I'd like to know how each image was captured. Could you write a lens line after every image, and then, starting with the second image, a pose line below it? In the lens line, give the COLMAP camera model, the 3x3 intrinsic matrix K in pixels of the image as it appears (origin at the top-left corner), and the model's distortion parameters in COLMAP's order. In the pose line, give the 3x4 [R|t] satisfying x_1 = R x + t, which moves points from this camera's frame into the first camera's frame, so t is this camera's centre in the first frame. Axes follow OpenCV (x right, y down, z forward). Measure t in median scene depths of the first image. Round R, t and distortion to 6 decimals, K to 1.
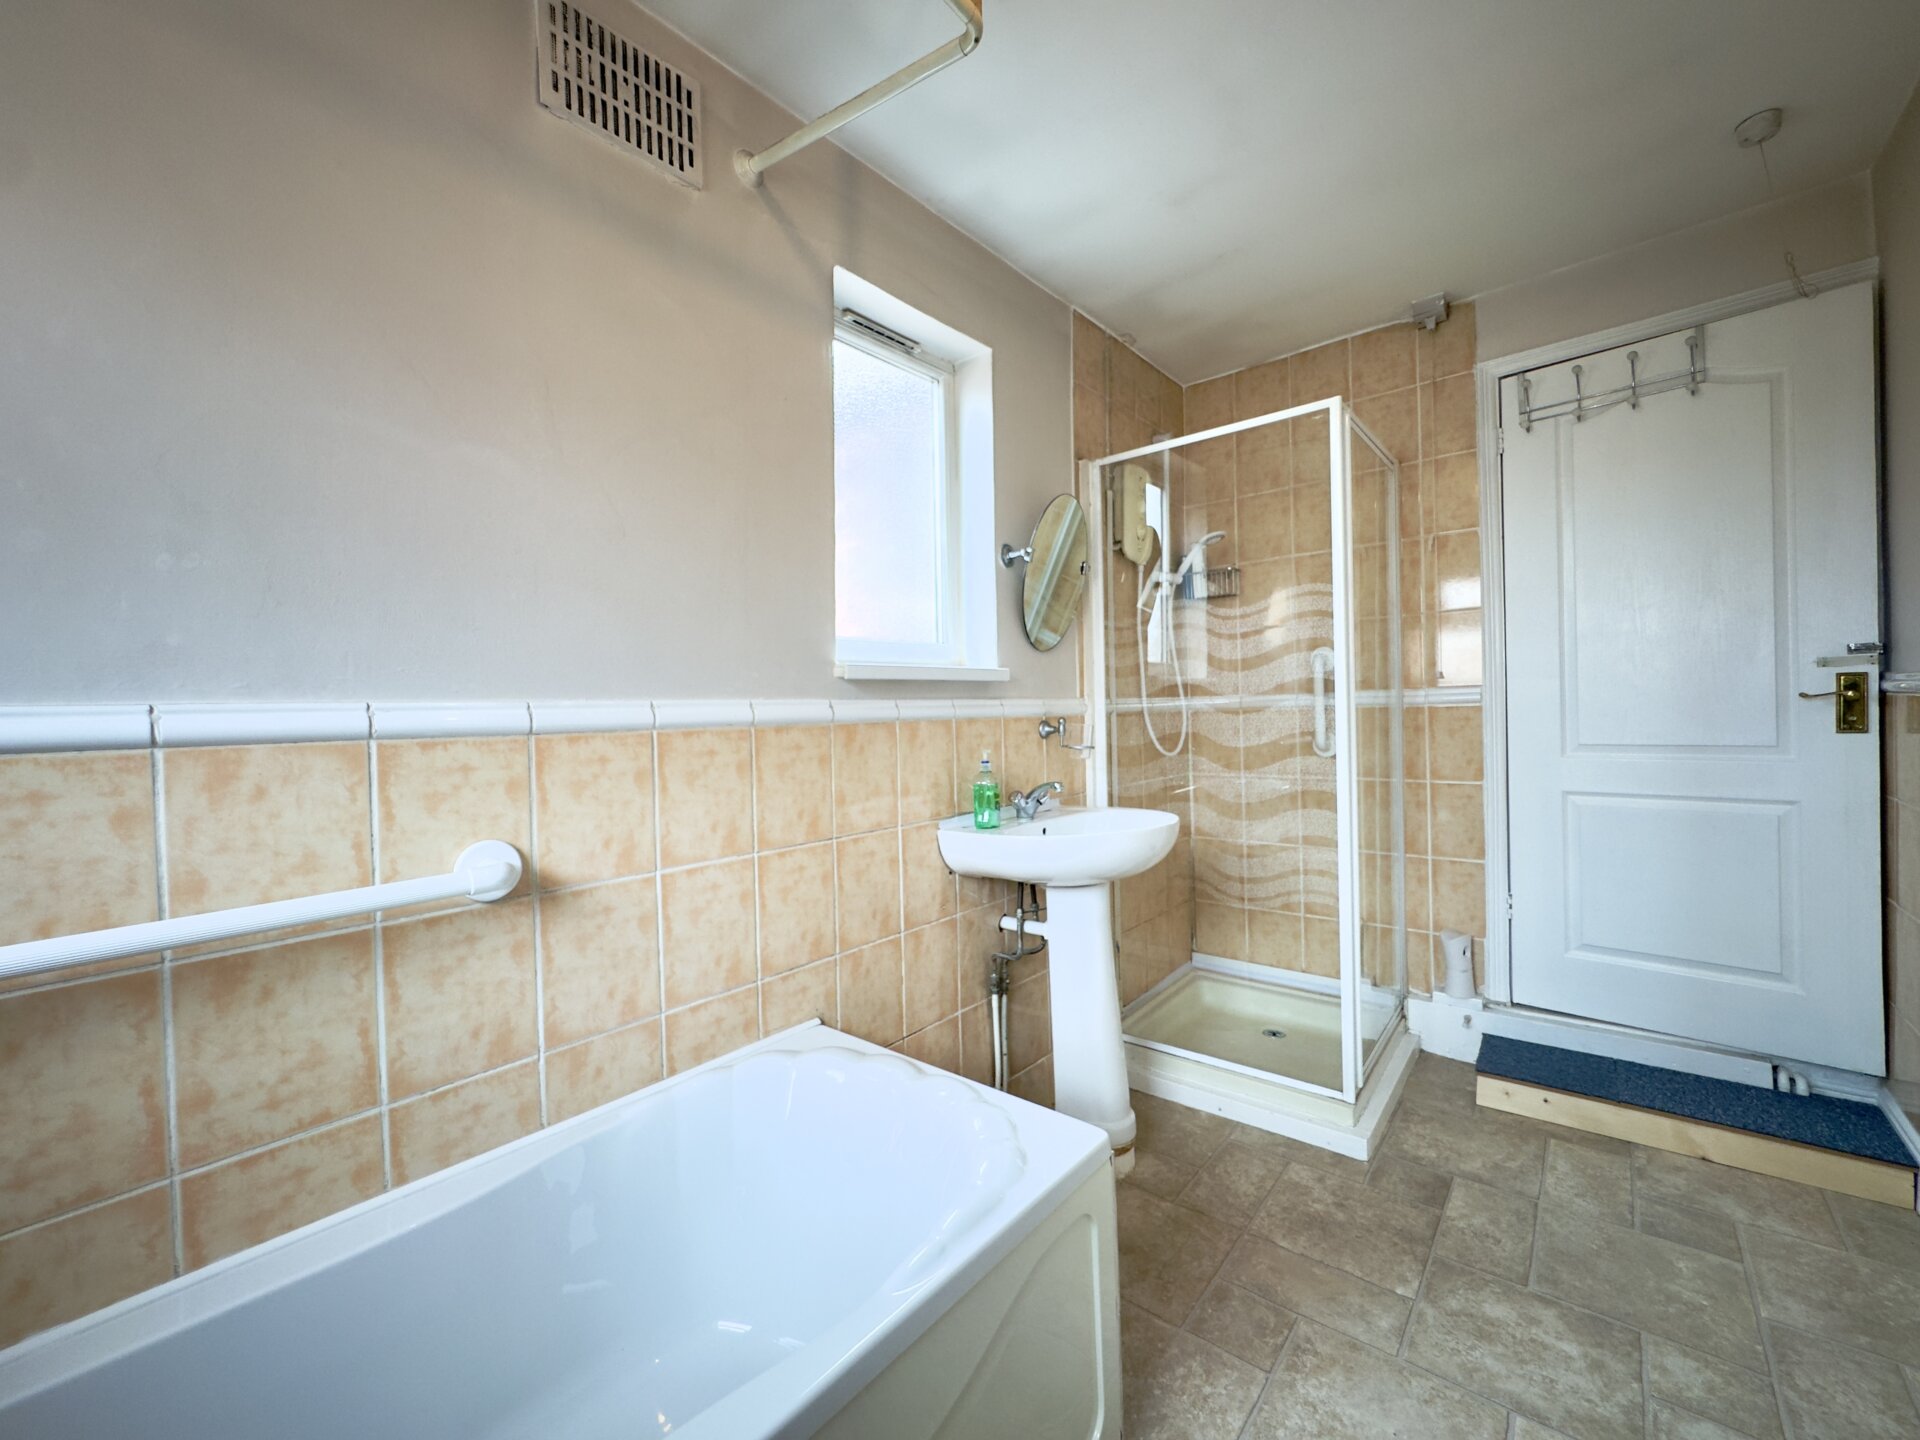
lens RADIAL K [[761.4, 0, 961.6], [0, 761.4, 730.0], [0, 0, 1]] dist [-0.004348, 0.000804]
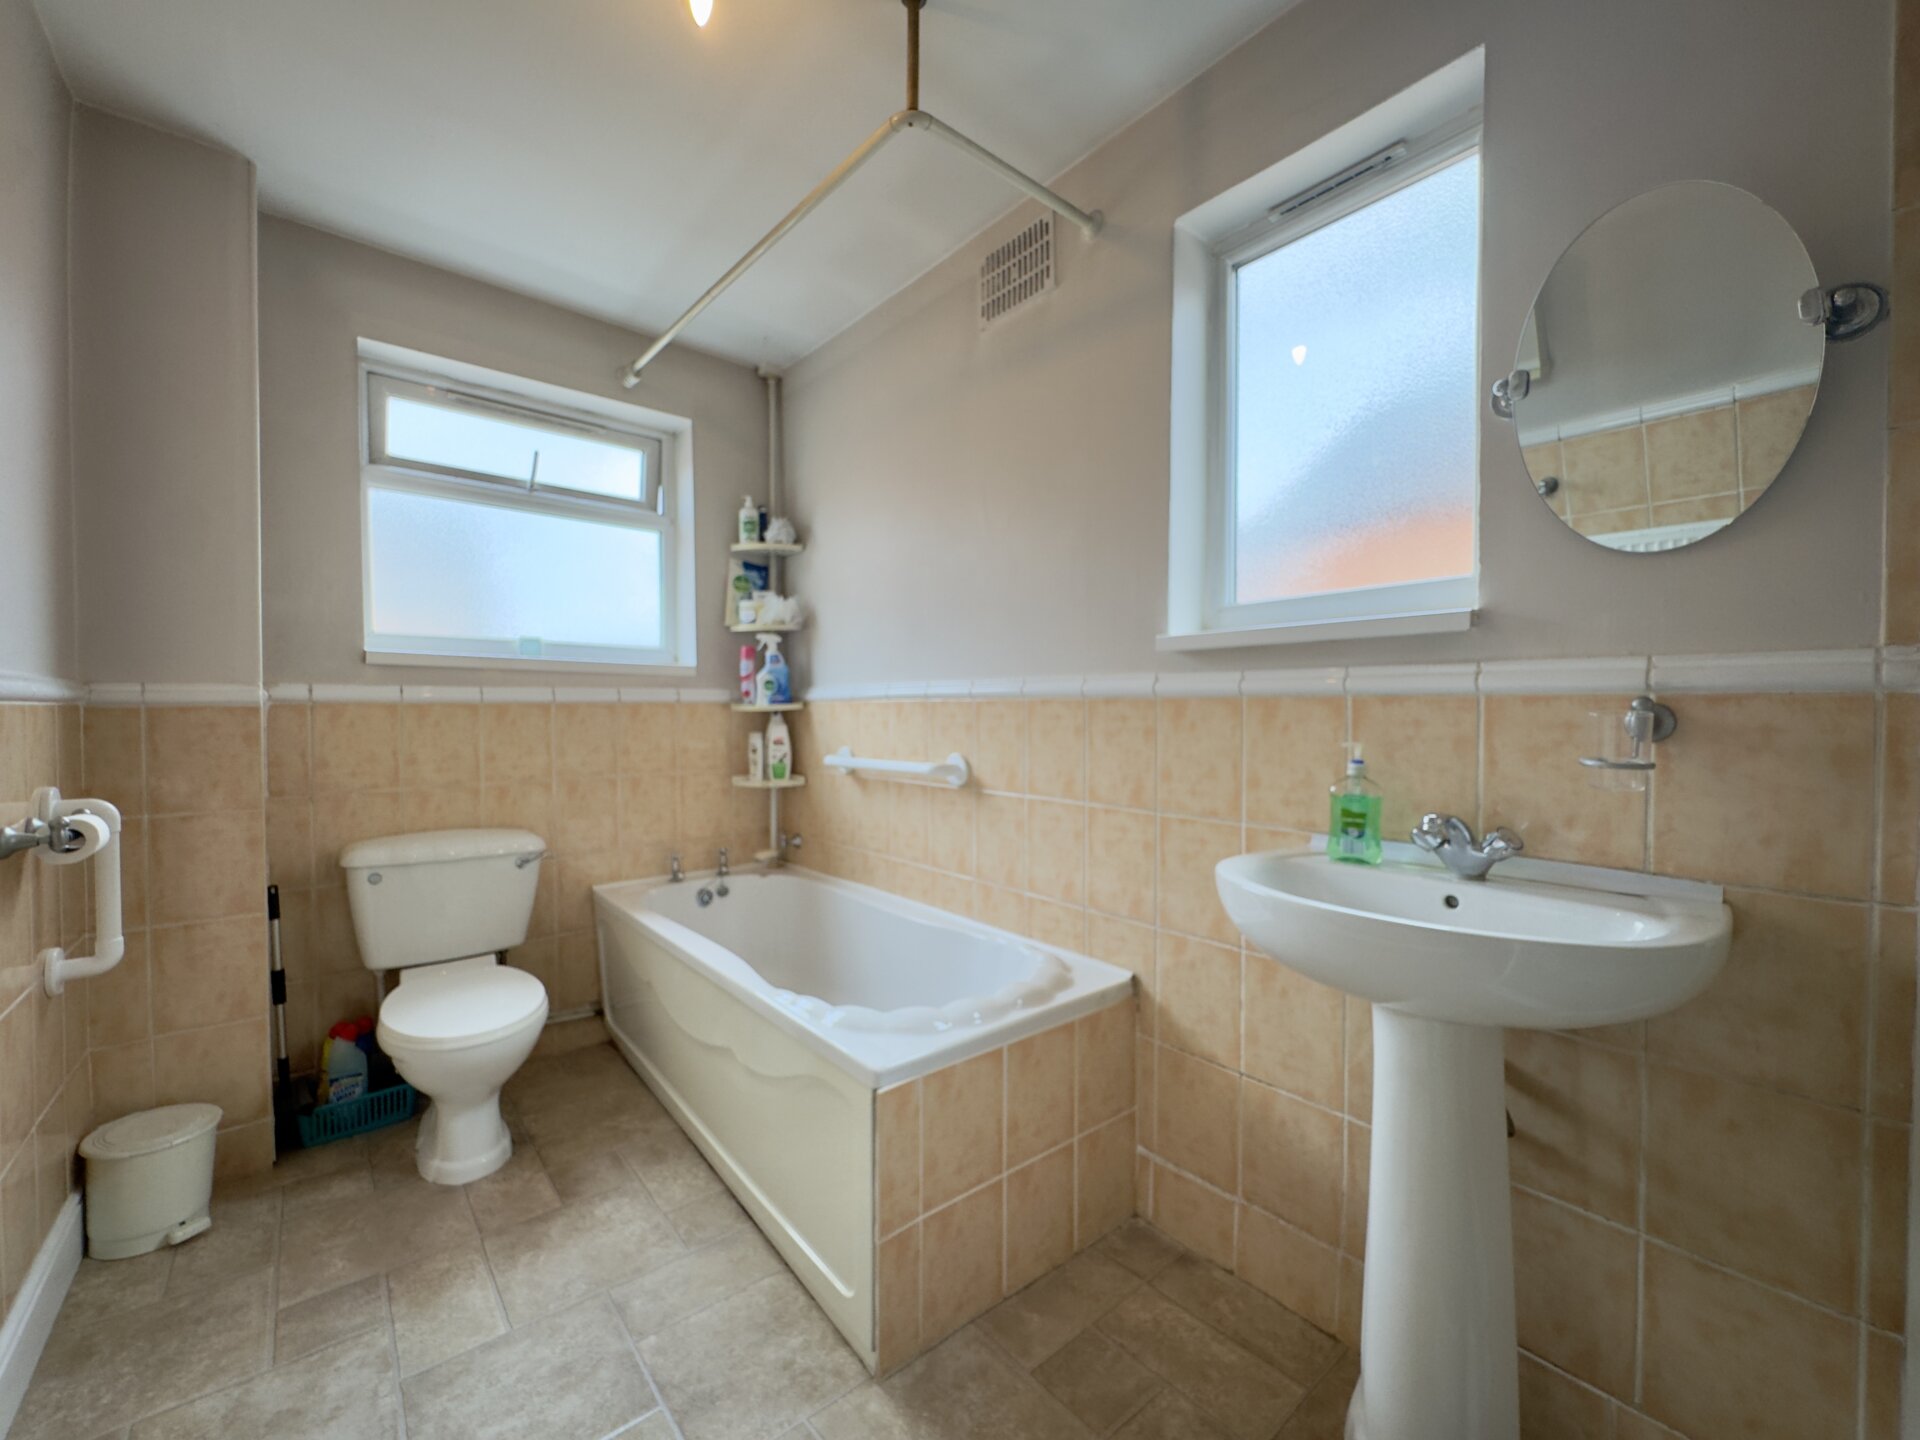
lens RADIAL K [[761.4, 0, 1001.9], [0, 761.4, 694.9], [0, 0, 1]] dist [-0.004348, 0.000804]
pose [[-0.130435, 0.035767, -0.990812, 0.915488], [0.000287, 0.999350, 0.036038, -0.051525], [0.991457, 0.004416, -0.130360, 0.996581]]
